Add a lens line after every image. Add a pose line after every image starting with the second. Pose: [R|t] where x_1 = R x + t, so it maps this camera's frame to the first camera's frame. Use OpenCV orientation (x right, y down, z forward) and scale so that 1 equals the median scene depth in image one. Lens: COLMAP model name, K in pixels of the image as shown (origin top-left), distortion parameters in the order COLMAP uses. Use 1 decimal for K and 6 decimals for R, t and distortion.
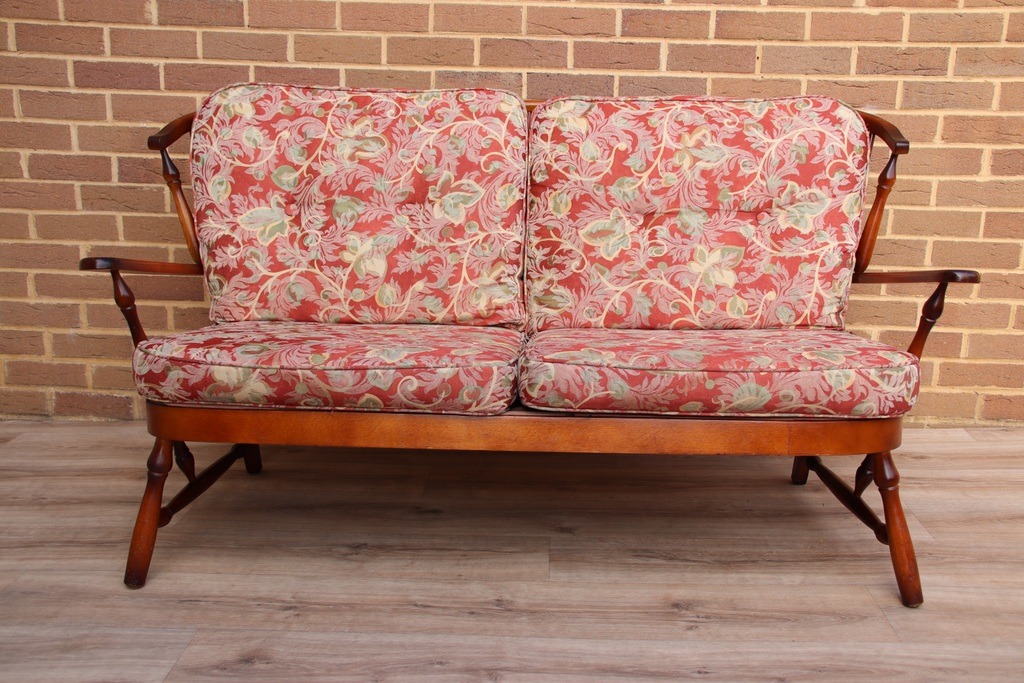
lens RADIAL K [[1019.9, 0, 522.1], [0, 1019.9, 353.4], [0, 0, 1]] dist [0.066318, 0.000000]
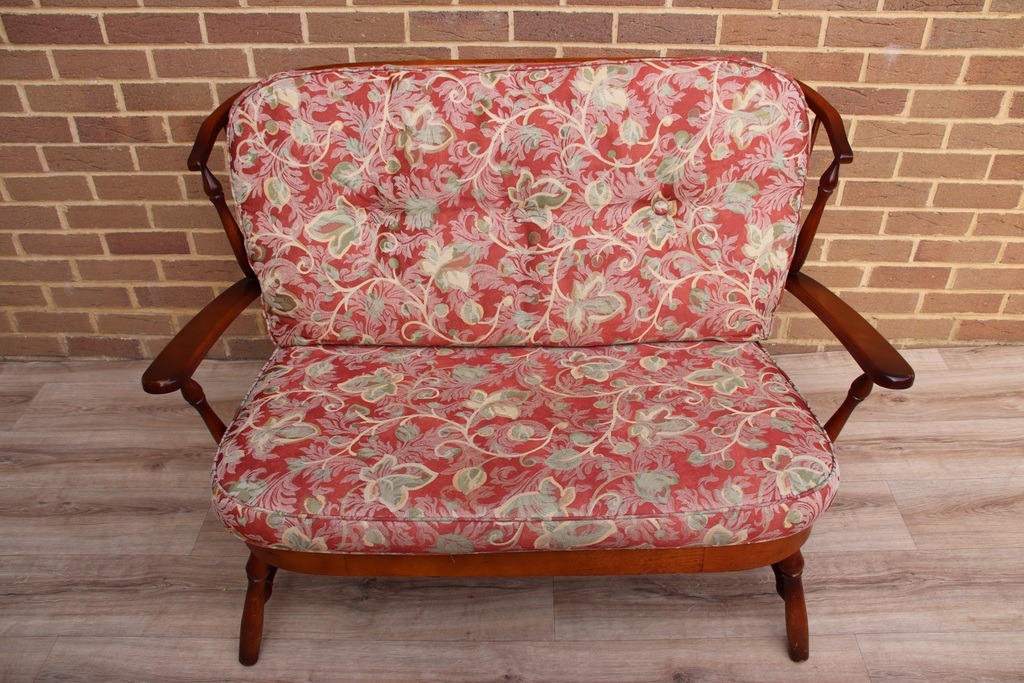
lens RADIAL K [[841.6, 0, 523.0], [0, 841.6, 343.5], [0, 0, 1]] dist [-0.085161, 0.078415]
pose [[0.999436, -0.031871, 0.010612, -0.003999], [0.025912, 0.932511, 0.360211, -0.267743], [-0.021377, -0.359733, 0.932810, 0.239579]]
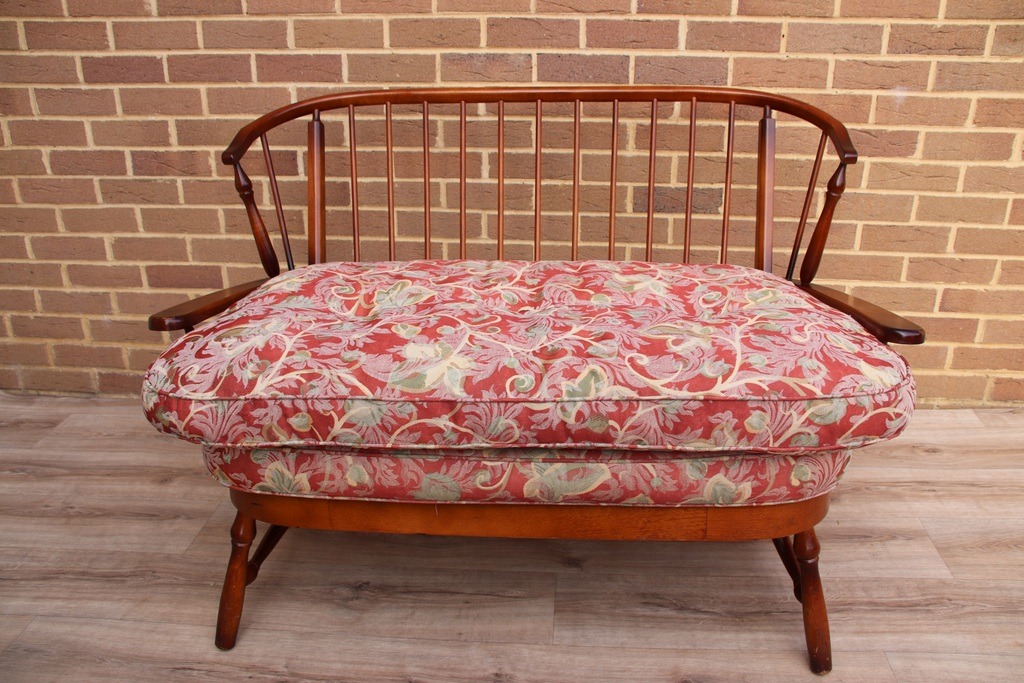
lens RADIAL K [[841.6, 0, 519.5], [0, 841.6, 347.2], [0, 0, 1]] dist [-0.085161, 0.078415]
pose [[0.998793, -0.003392, -0.048995, 0.025799], [0.010970, 0.987816, 0.155240, -0.127659], [0.047871, -0.155591, 0.986661, 0.203539]]
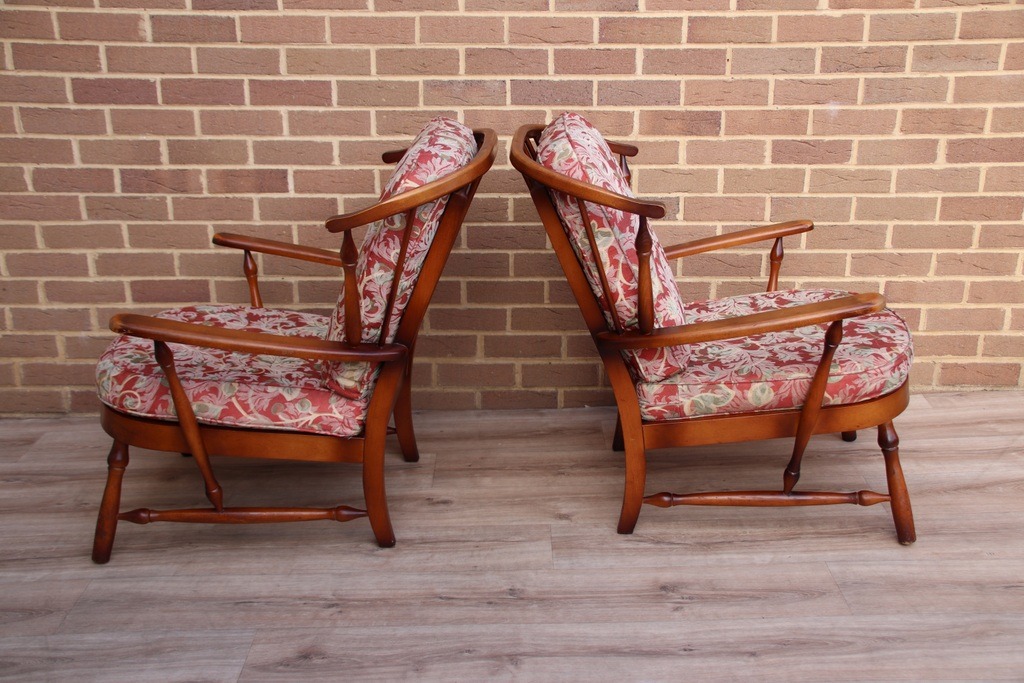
lens RADIAL K [[1090.3, 0, 523.3], [0, 1090.3, 354.5], [0, 0, 1]] dist [0.103621, 0.000000]
pose [[0.998886, -0.036454, 0.029976, -0.026464], [0.033479, 0.994972, 0.094391, -0.100127], [-0.033266, -0.093282, 0.995084, -0.149791]]
